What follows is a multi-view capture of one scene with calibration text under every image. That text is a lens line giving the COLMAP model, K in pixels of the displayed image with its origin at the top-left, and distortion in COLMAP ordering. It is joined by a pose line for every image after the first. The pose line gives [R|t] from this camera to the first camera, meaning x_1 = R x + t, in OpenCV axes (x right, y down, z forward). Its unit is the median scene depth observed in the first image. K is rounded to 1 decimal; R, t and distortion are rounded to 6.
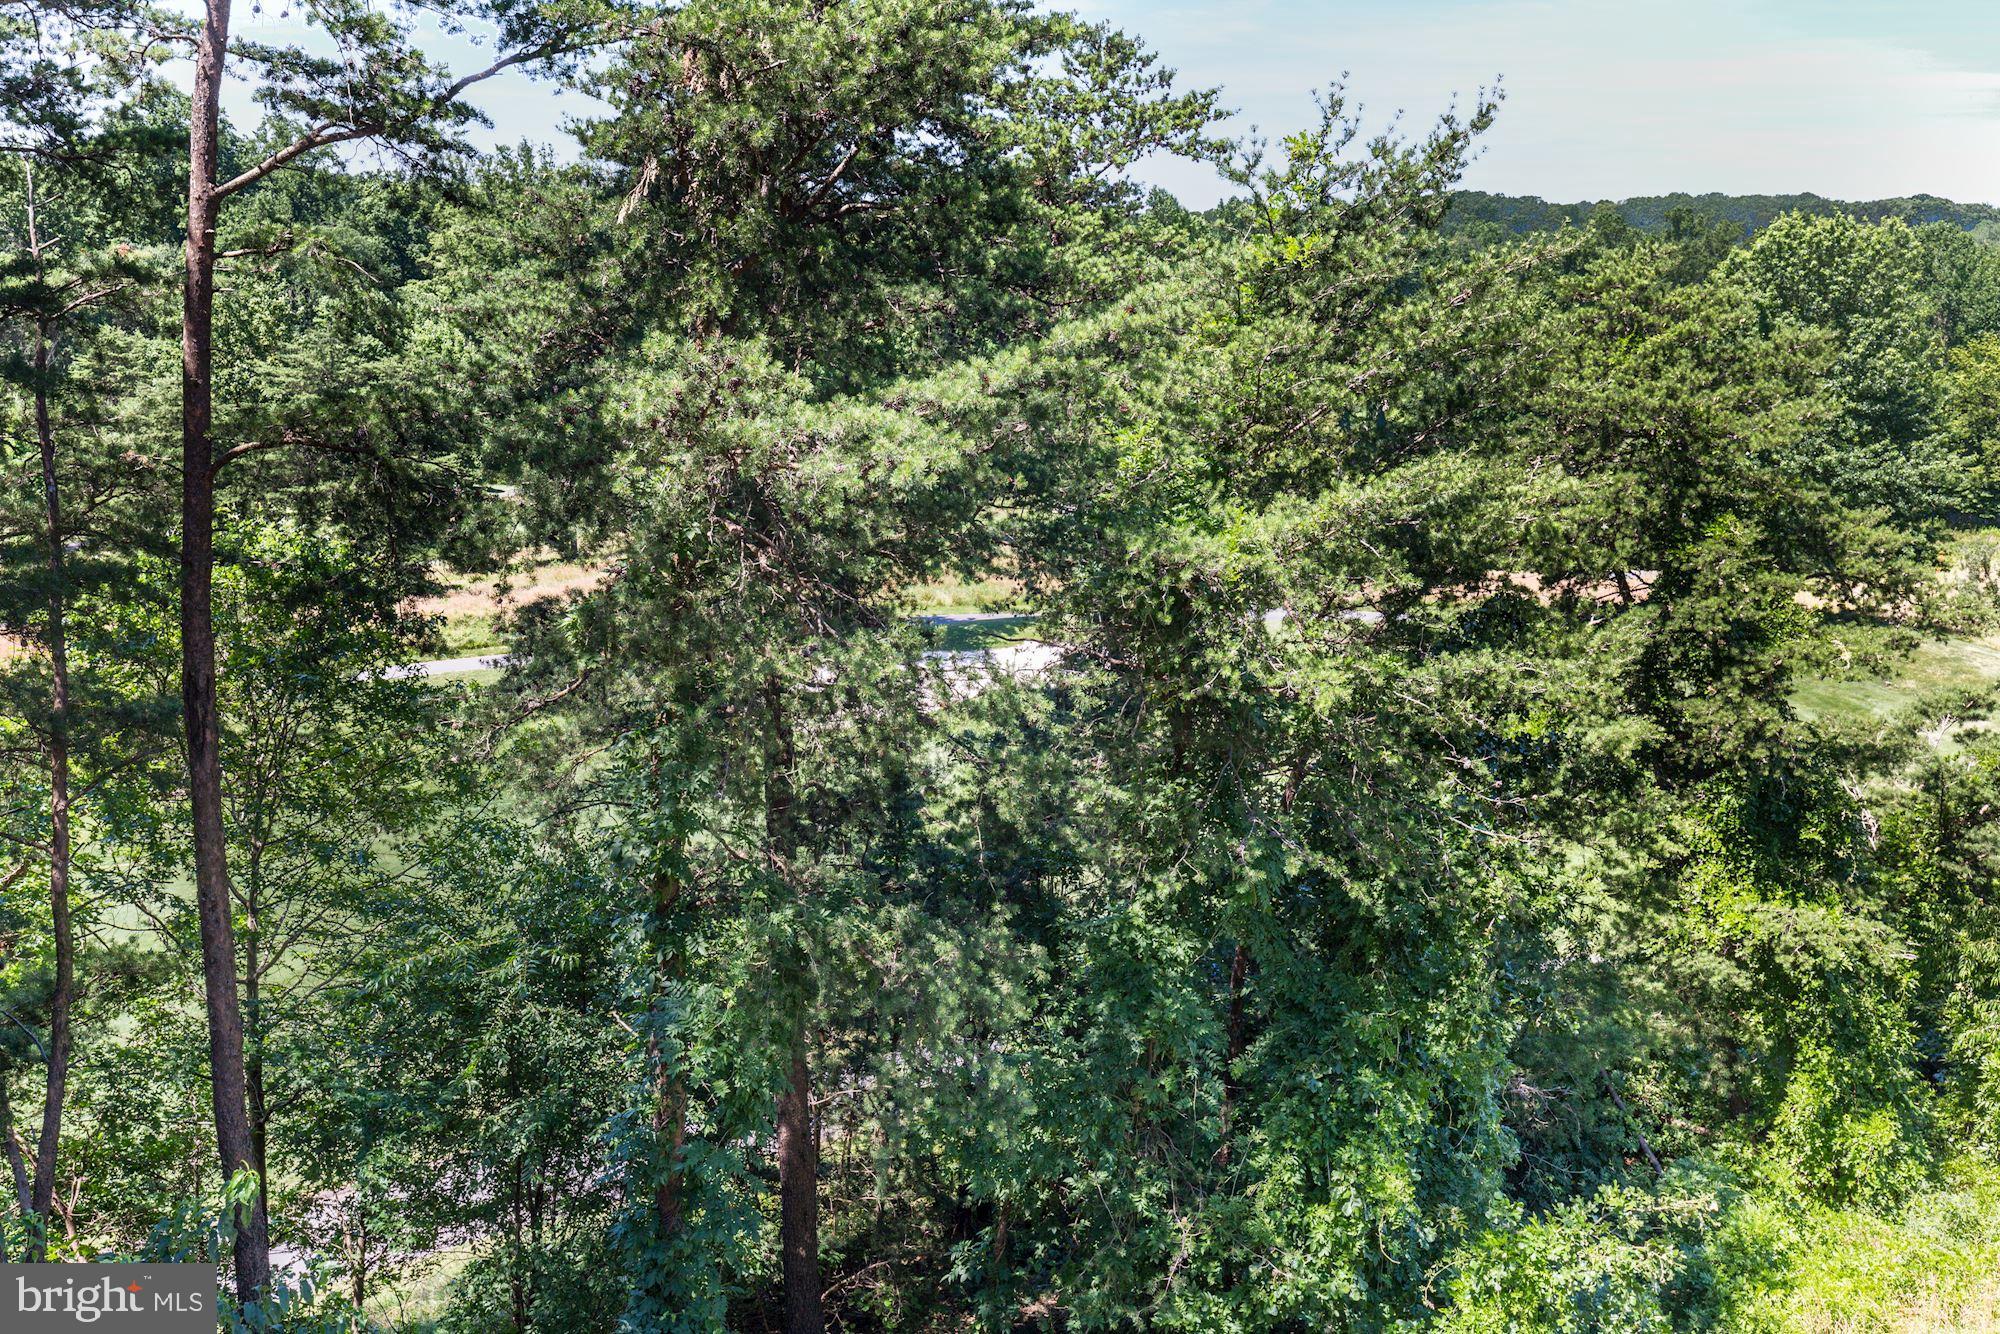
lens RADIAL K [[1718.6, 0, 1000.0], [0, 1718.6, 667.0], [0, 0, 1]] dist [0.058430, -0.000268]
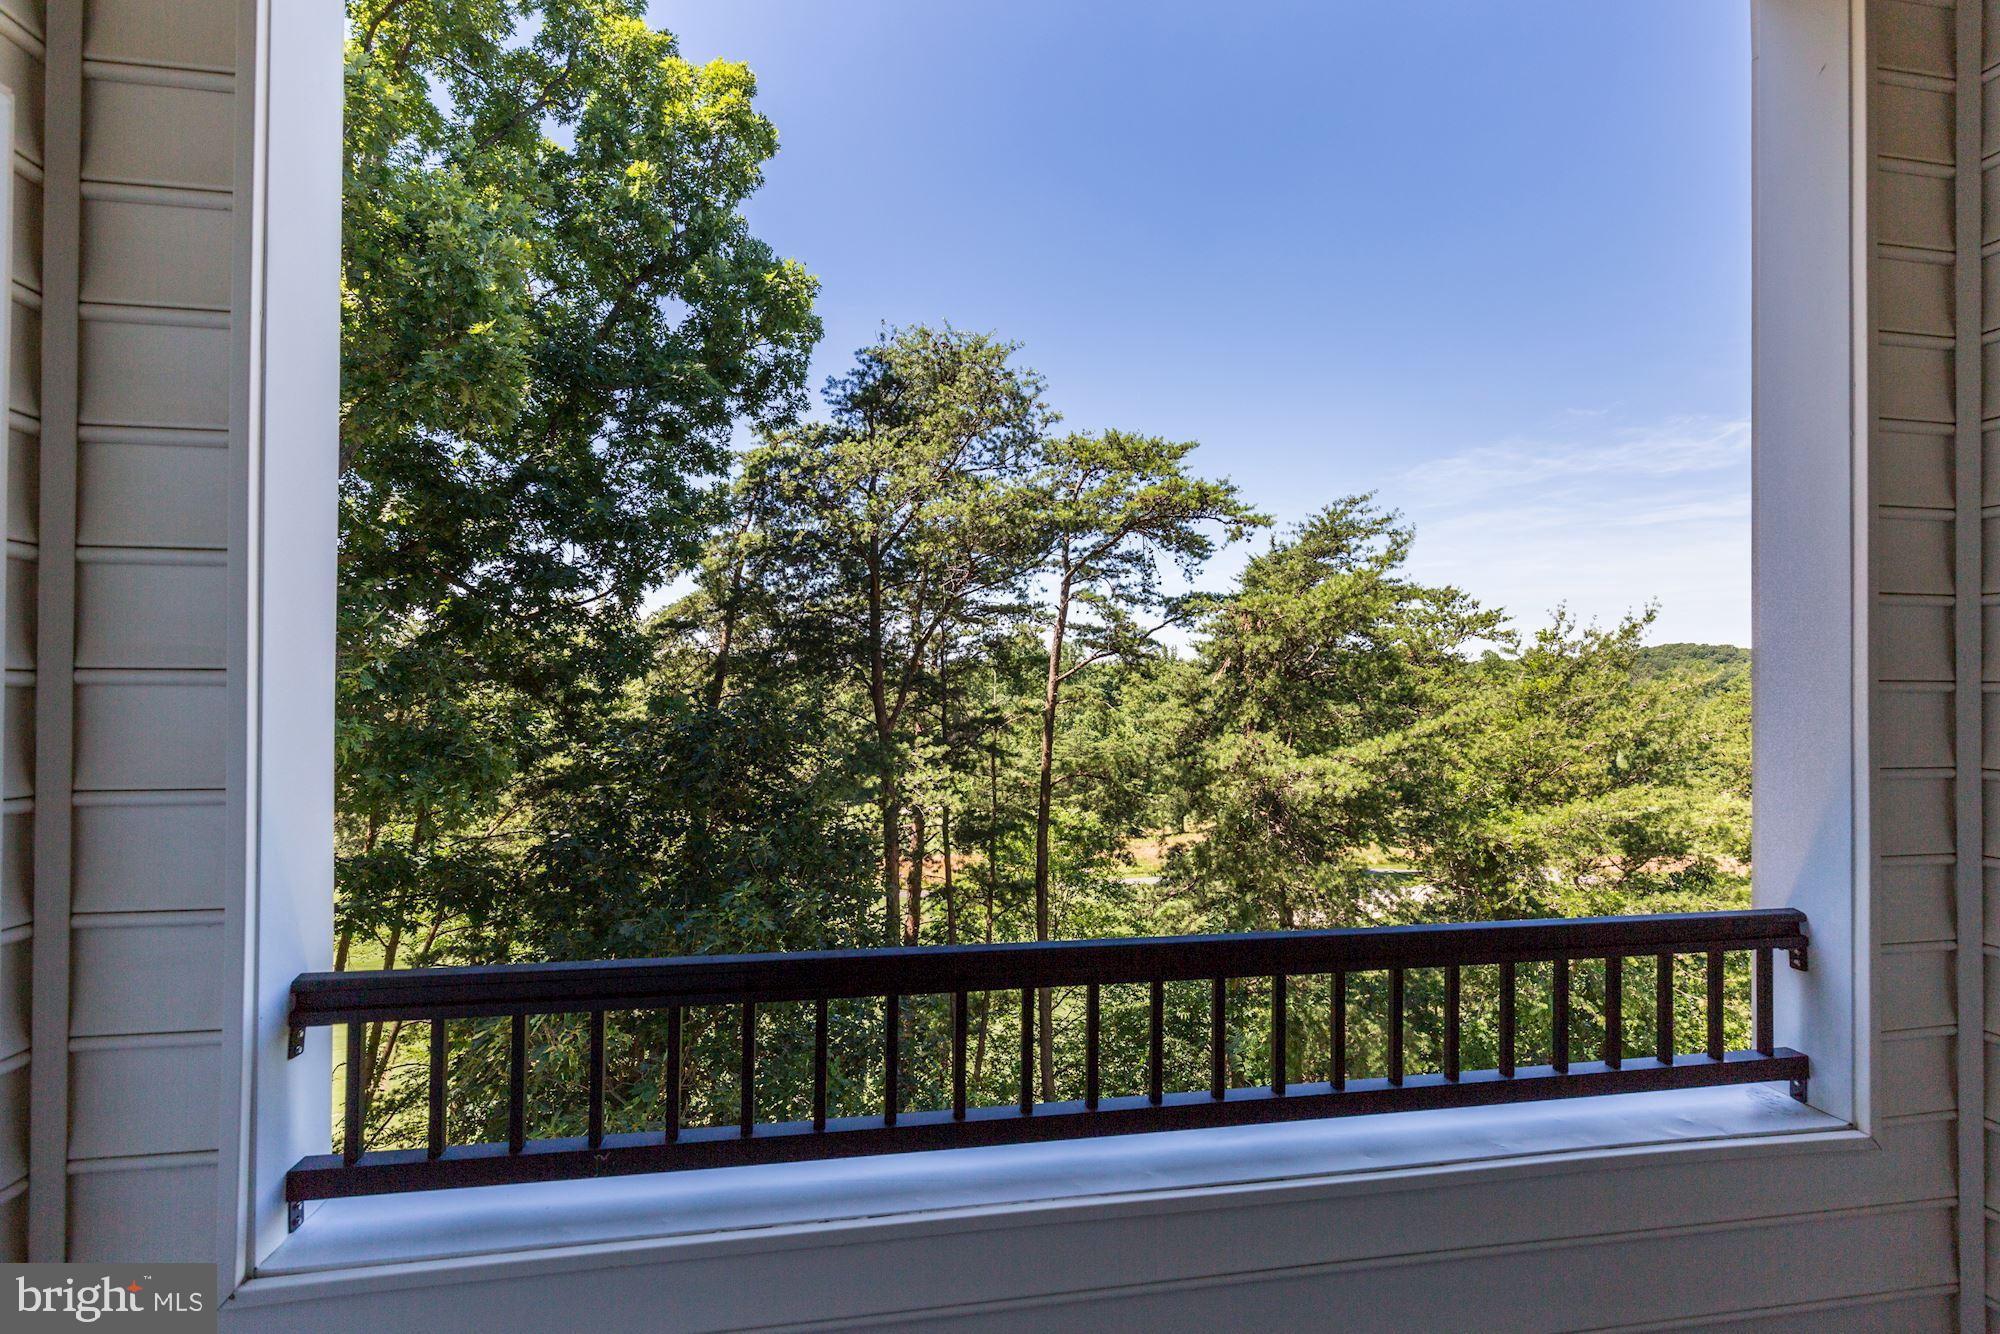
lens RADIAL K [[916.9, 0, 1020.1], [0, 916.9, 670.6], [0, 0, 1]] dist [-0.001210, 0.000094]
pose [[0.914888, -0.040007, -0.401721, 0.039737], [-0.059463, 0.970870, -0.232111, 0.030466], [0.399305, 0.236244, 0.885858, -0.207090]]
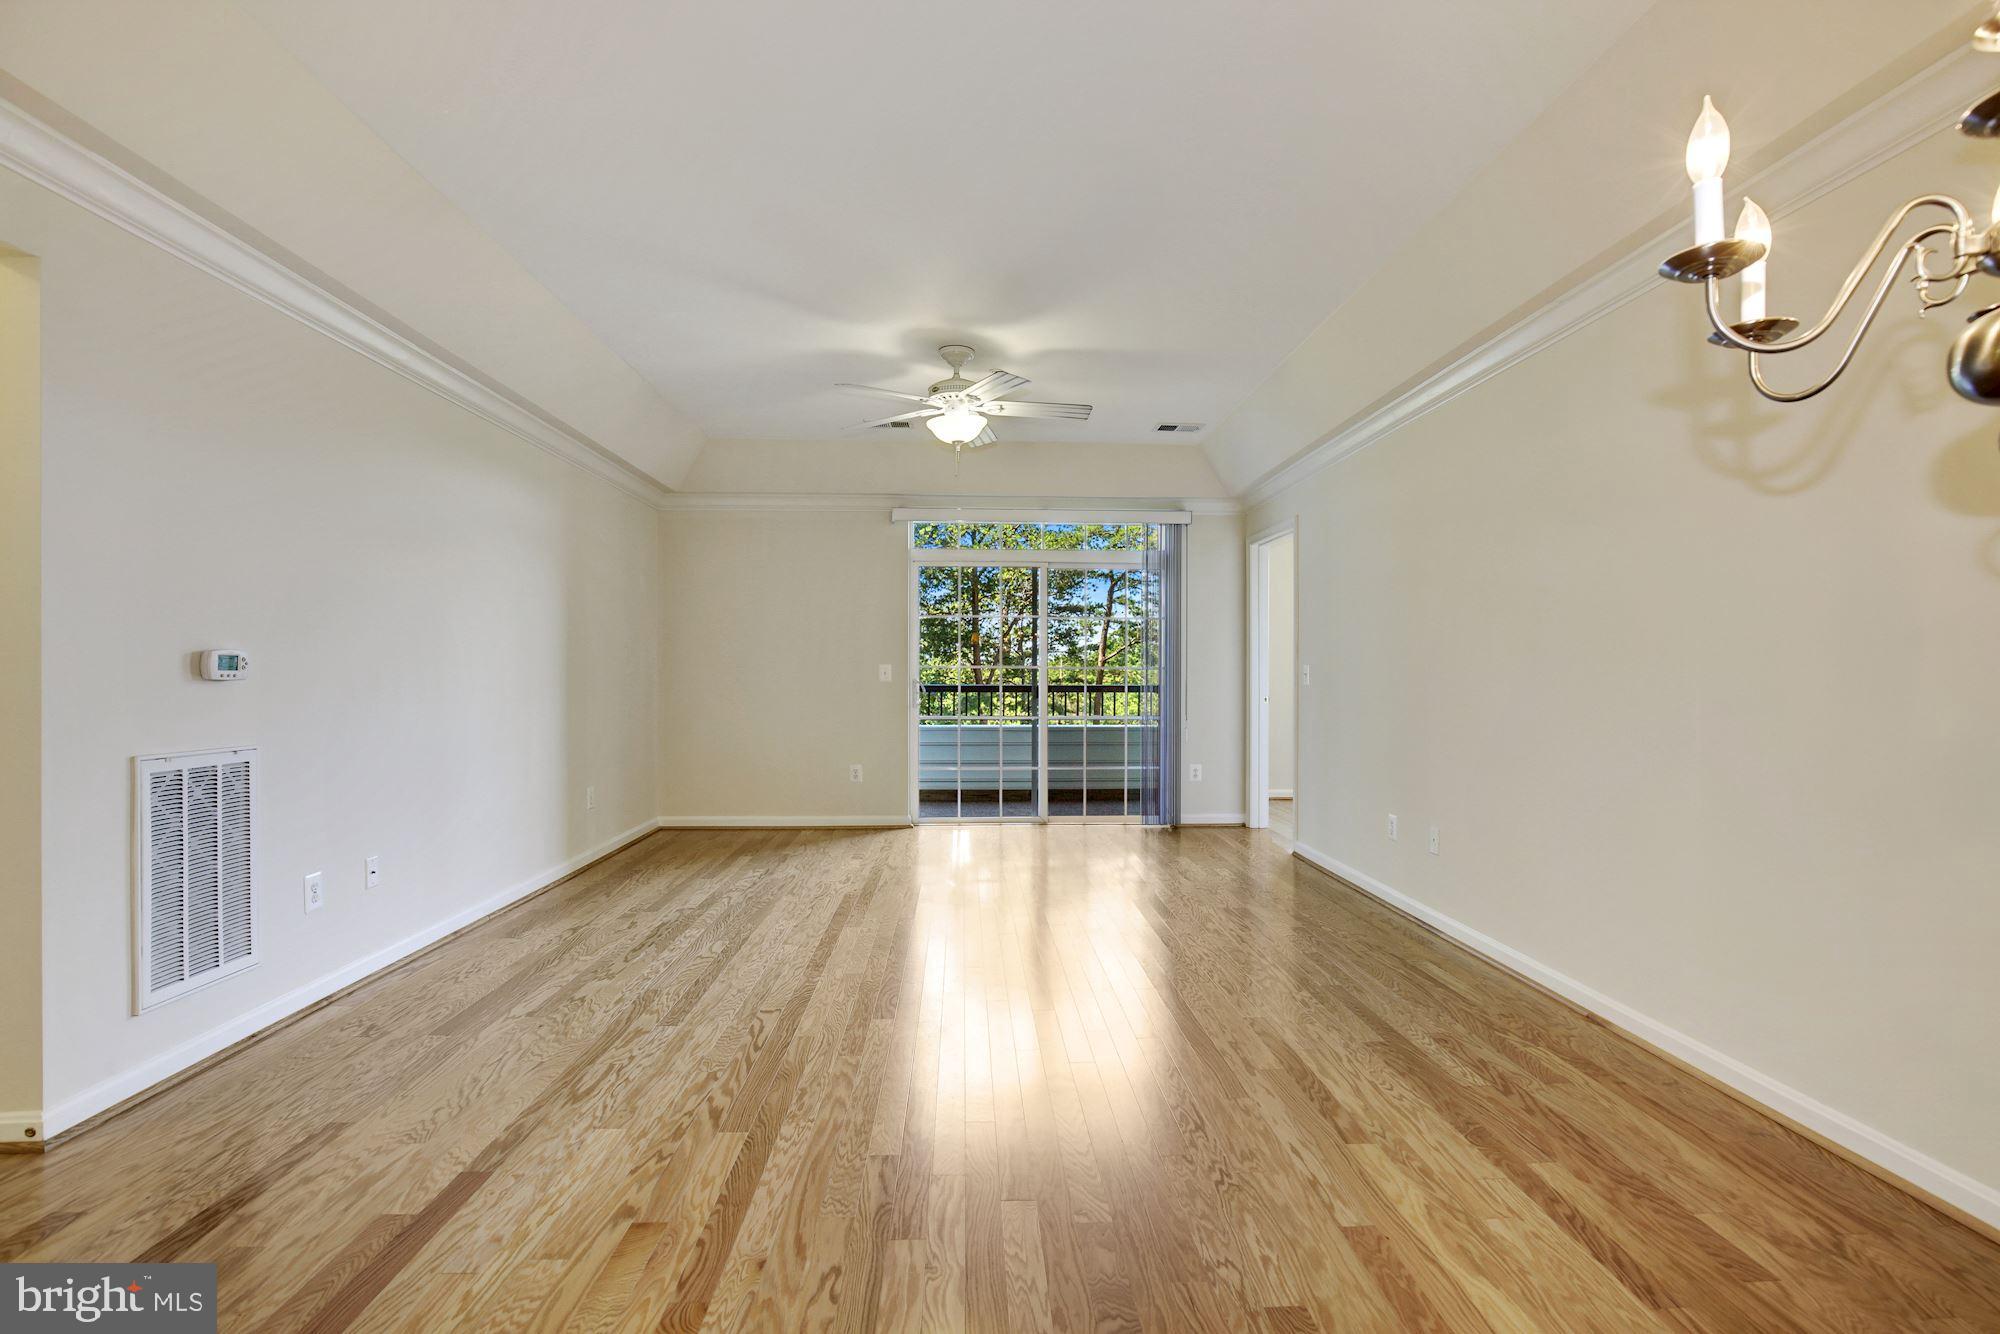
lens RADIAL K [[912.2, 0, 1003.1], [0, 912.2, 671.9], [0, 0, 1]] dist [-0.037064, 0.008368]
pose [[0.851420, -0.041613, -0.522831, 0.354228], [-0.084533, 0.972927, -0.215097, 0.175229], [0.517627, 0.227334, 0.824852, -0.645348]]
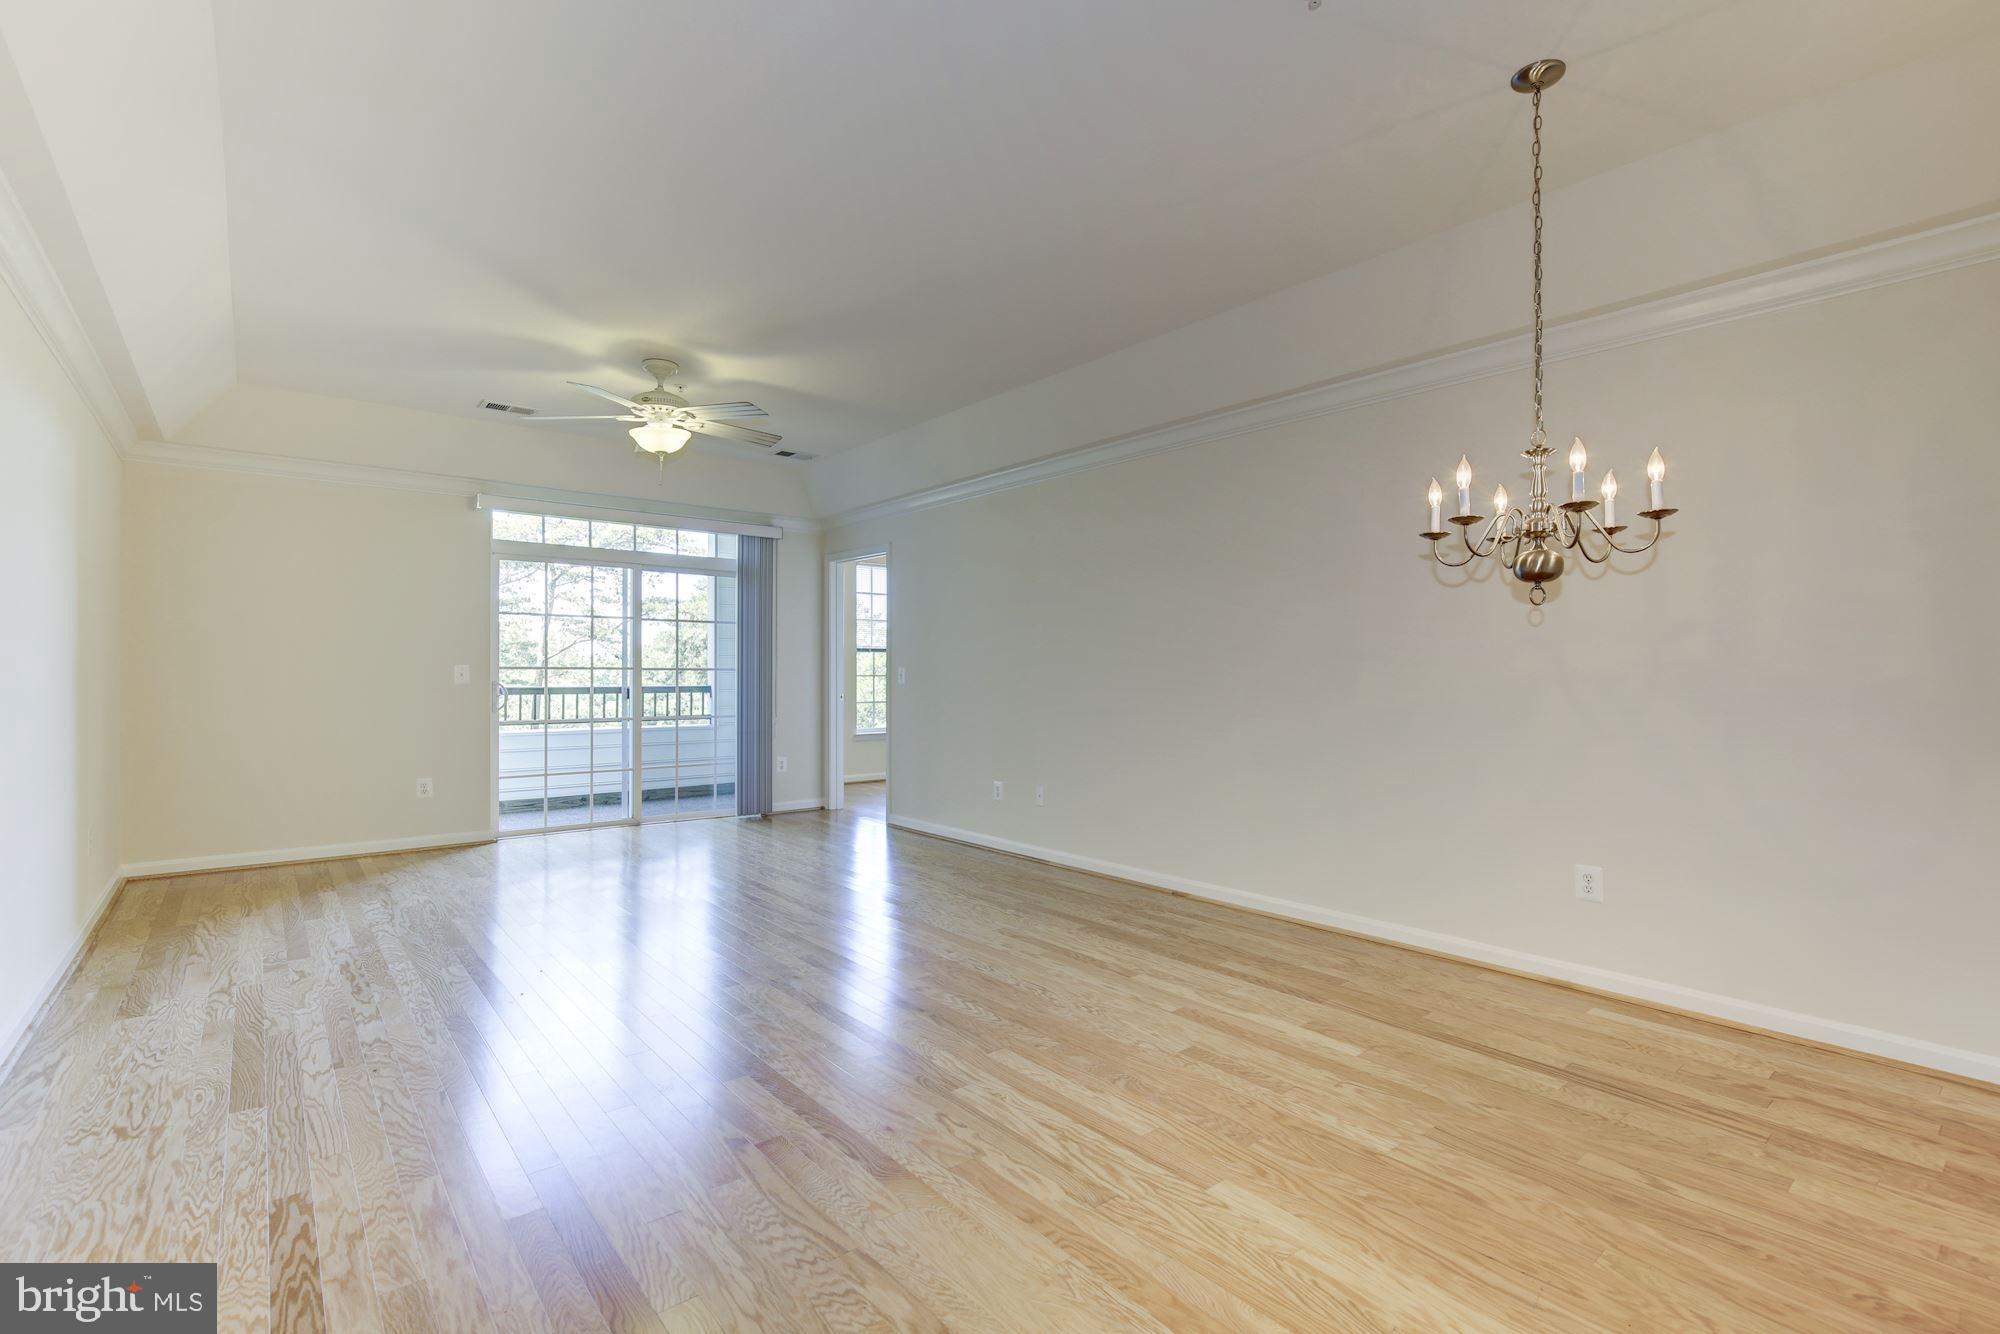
lens RADIAL K [[907.2, 0, 1000.0], [0, 907.2, 667.0], [0, 0, 1]] dist [-0.018701, 0.000836]
pose [[0.994815, -0.042363, 0.092463, 0.256060], [0.062551, 0.971698, -0.227793, 0.189859], [-0.080196, 0.232396, 0.969309, -0.728828]]
